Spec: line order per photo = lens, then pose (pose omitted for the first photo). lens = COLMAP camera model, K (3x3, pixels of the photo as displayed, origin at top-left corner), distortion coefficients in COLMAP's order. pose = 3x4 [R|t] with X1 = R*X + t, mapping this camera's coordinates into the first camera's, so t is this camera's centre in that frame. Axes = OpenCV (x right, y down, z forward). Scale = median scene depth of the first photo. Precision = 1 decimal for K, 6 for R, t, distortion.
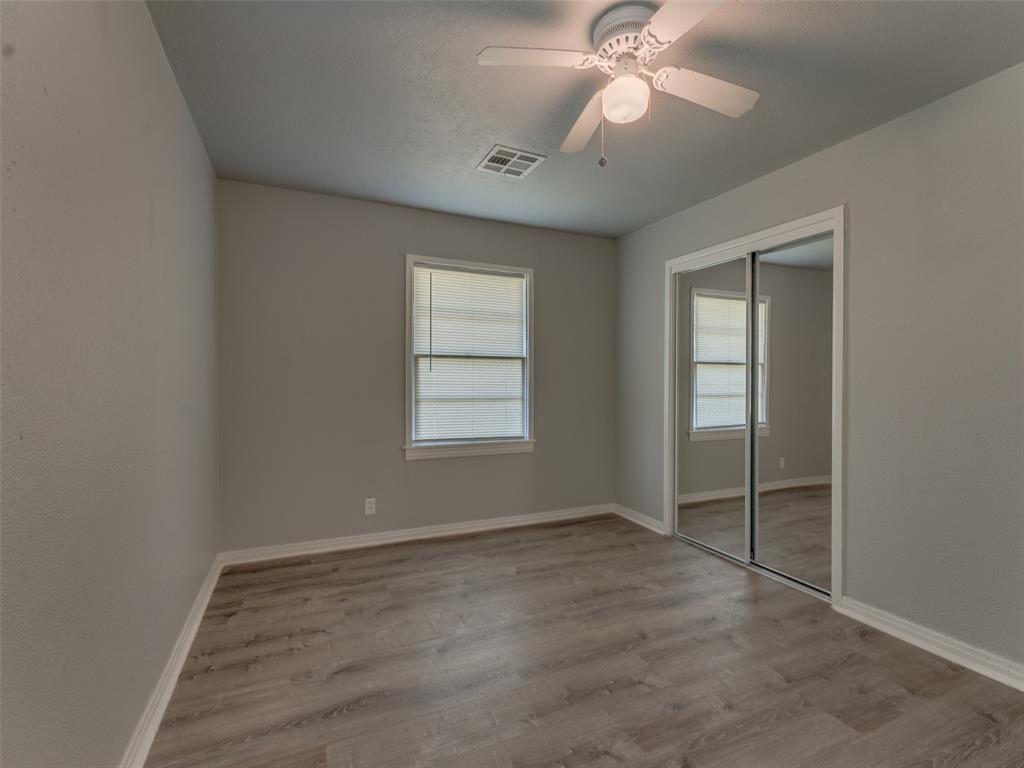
lens RADIAL K [[459.9, 0, 513.7], [0, 459.9, 387.1], [0, 0, 1]] dist [-0.000320, -0.000179]
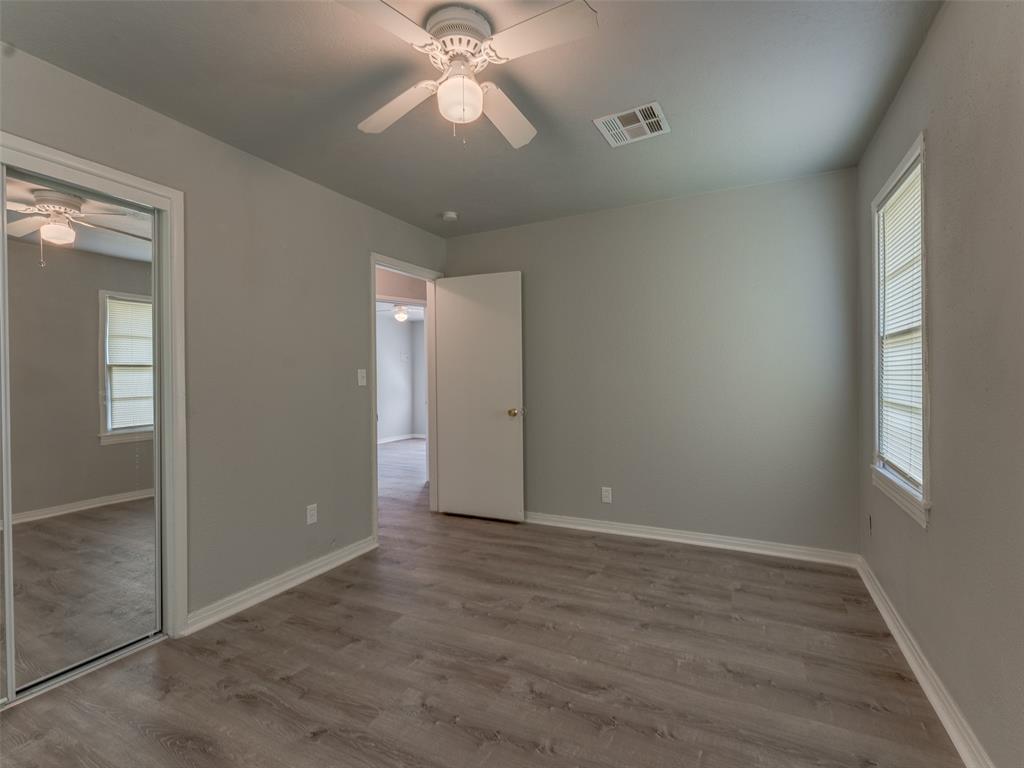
lens RADIAL K [[467.2, 0, 509.8], [0, 467.2, 381.1], [0, 0, 1]] dist [0.001019, -0.000130]
pose [[-0.625797, 0.003099, 0.779980, -0.401270], [0.016905, 0.999811, 0.009591, -0.015720], [-0.779803, 0.019187, -0.625731, 1.003954]]
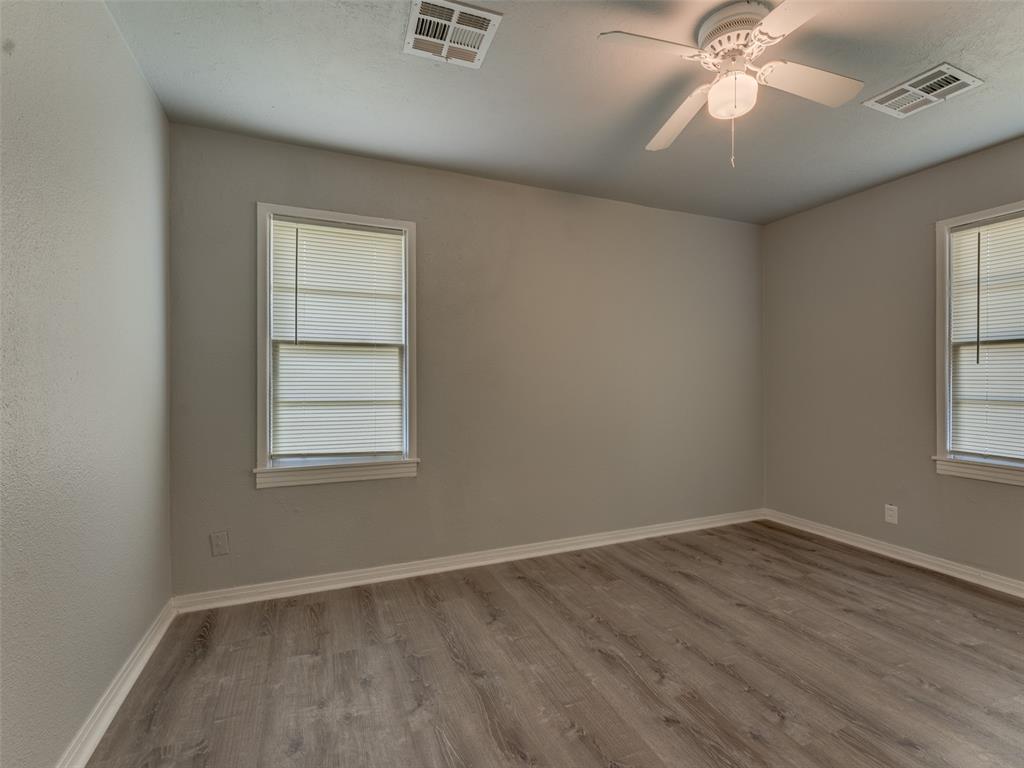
lens RADIAL K [[467.2, 0, 509.8], [0, 467.2, 381.1], [0, 0, 1]] dist [0.001019, -0.000130]
pose [[-0.030404, -0.001425, -0.999537, 0.828040], [-0.005738, 0.999983, -0.001251, 0.000360], [0.999521, 0.005697, -0.030412, 0.346628]]
